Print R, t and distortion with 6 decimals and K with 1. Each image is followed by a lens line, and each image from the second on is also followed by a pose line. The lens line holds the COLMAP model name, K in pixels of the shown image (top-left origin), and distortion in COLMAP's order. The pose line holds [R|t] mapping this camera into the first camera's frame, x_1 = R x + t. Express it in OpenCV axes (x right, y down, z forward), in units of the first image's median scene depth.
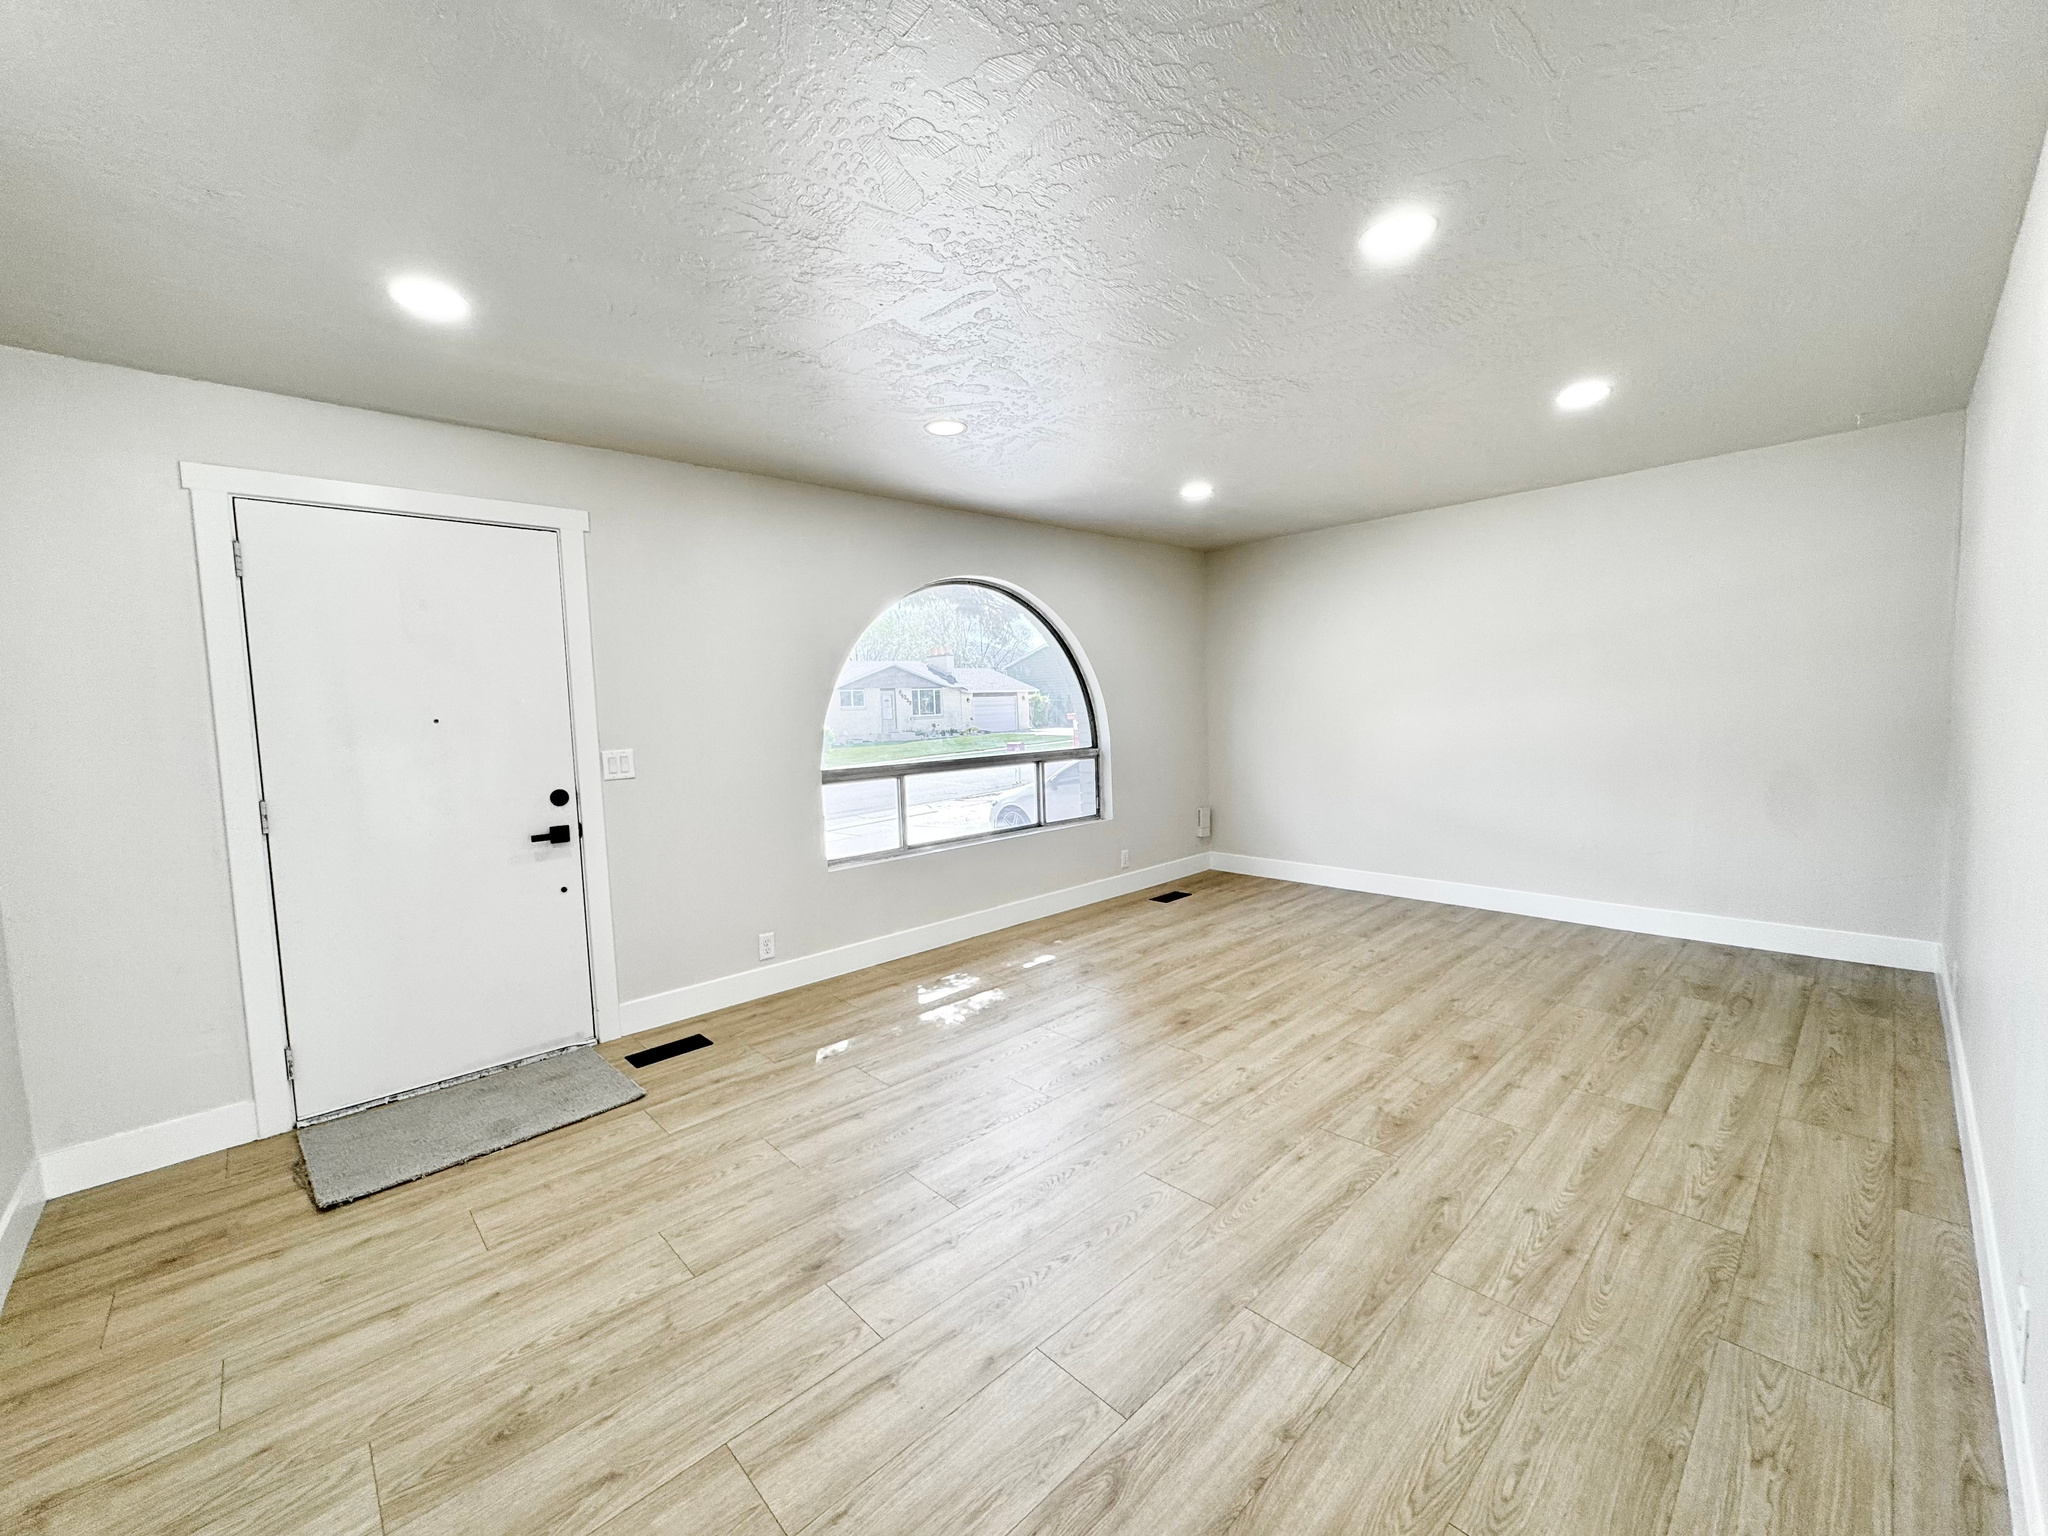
lens RADIAL K [[819.1, 0, 1026.7], [0, 819.1, 763.0], [0, 0, 1]] dist [0.000842, -0.000114]
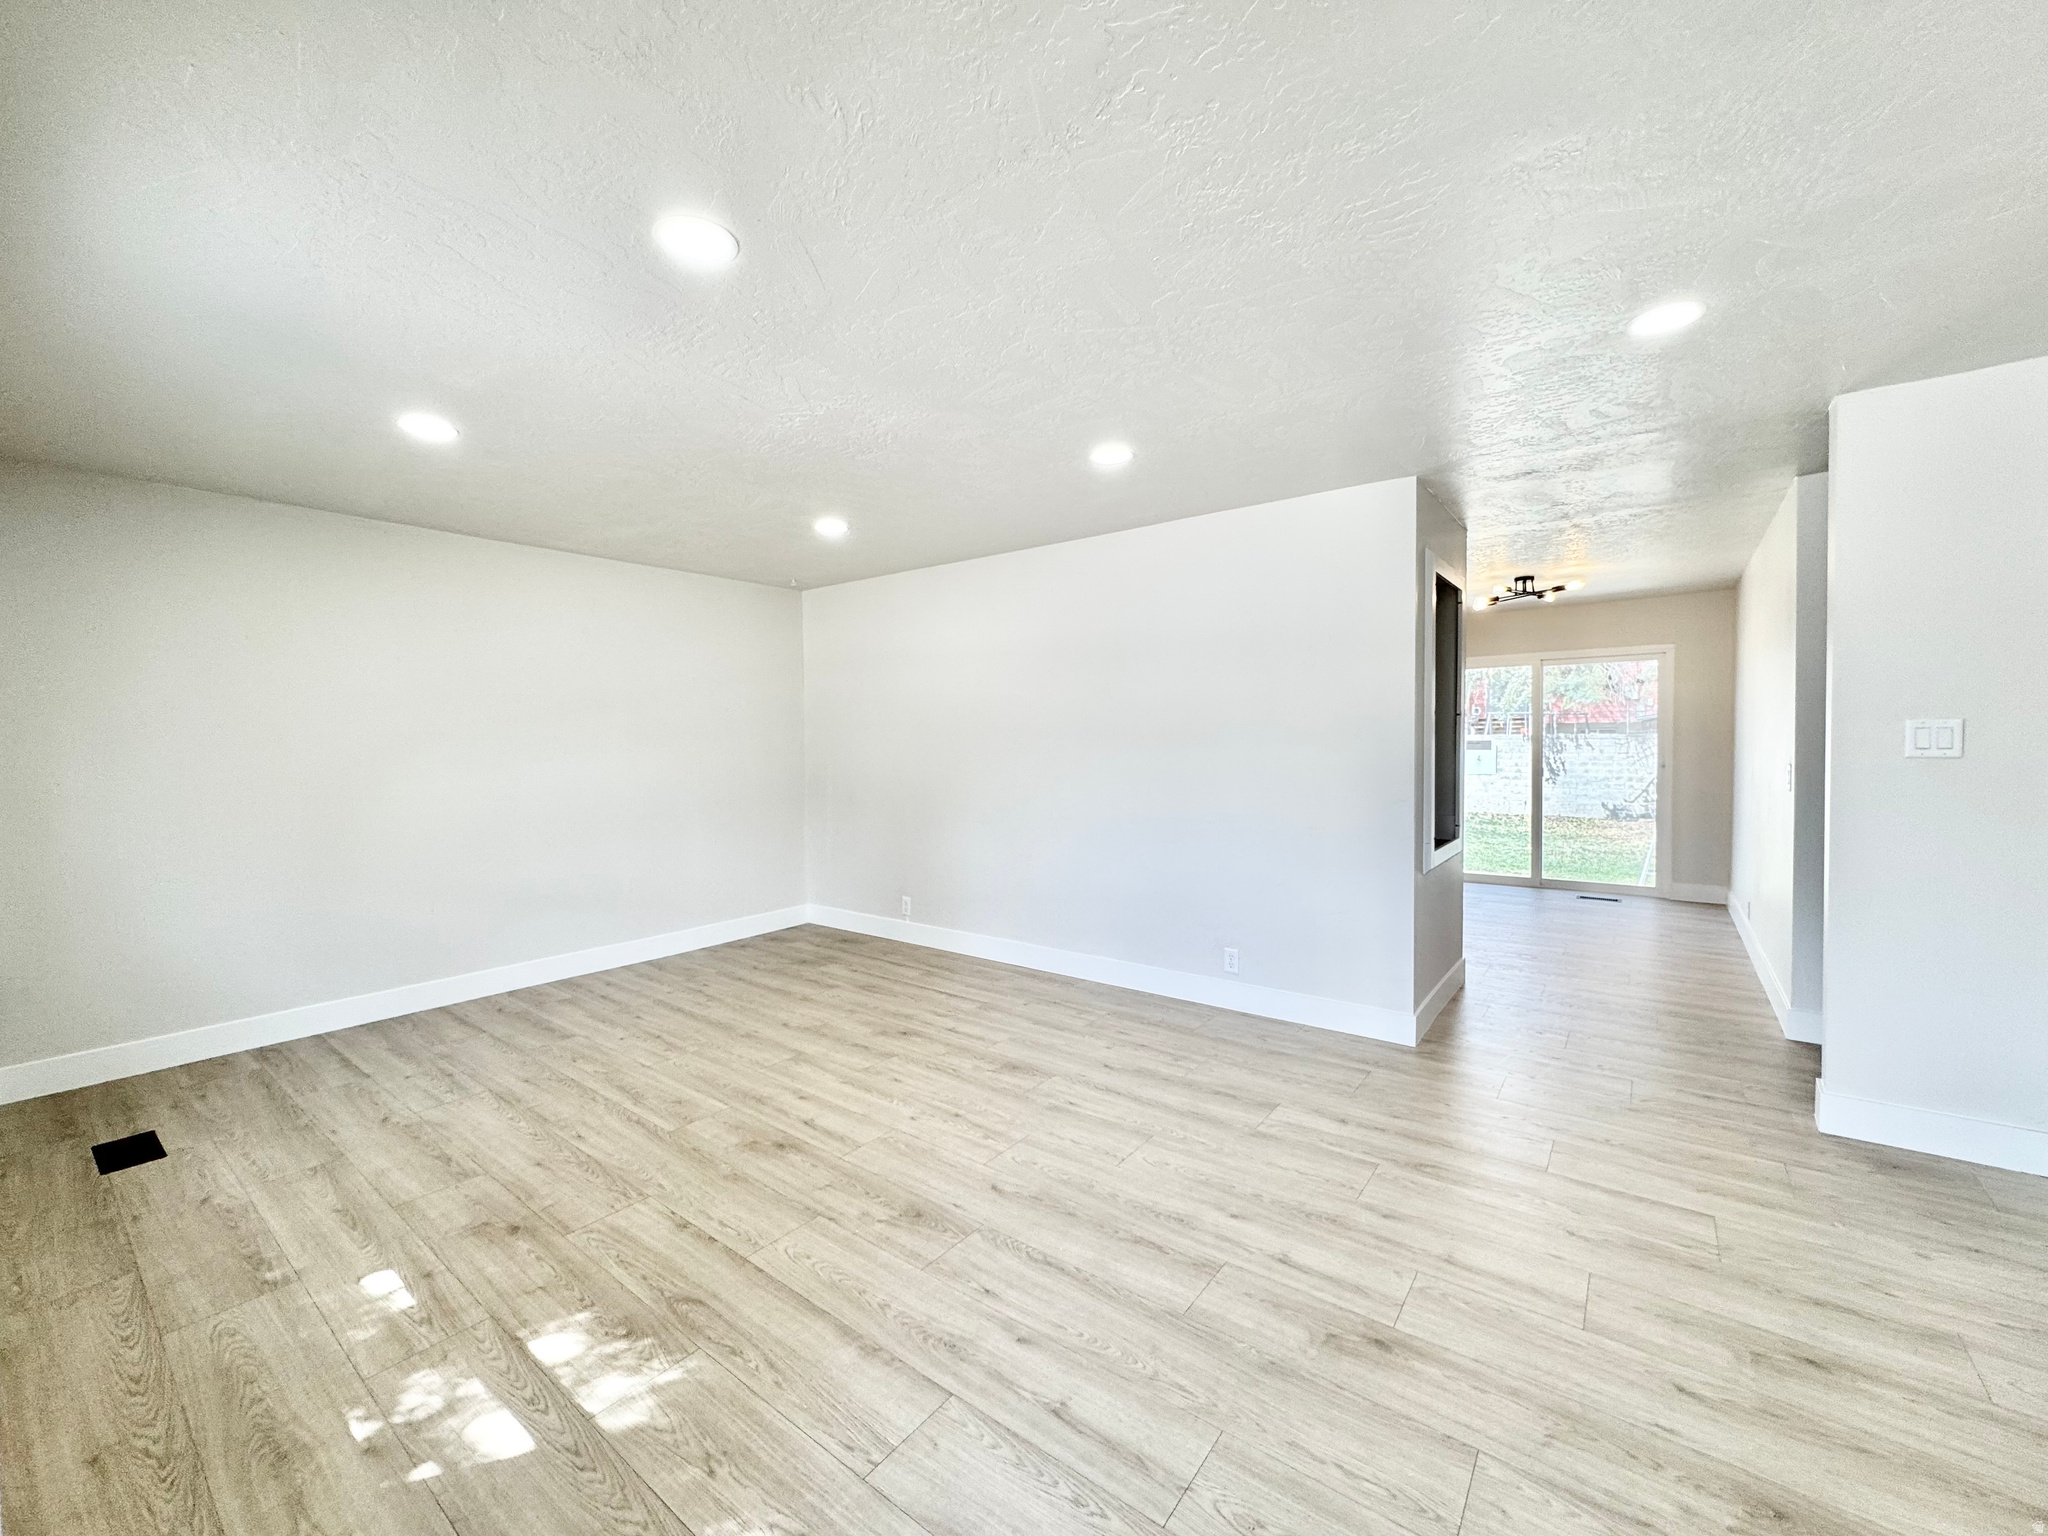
lens RADIAL K [[819.1, 0, 1026.9], [0, 819.1, 762.1], [0, 0, 1]] dist [0.000842, -0.000114]
pose [[-0.161517, 0.009291, 0.986826, -0.669653], [0.085799, 0.996302, 0.004663, -0.041806], [-0.983133, 0.085422, -0.161717, 0.898531]]
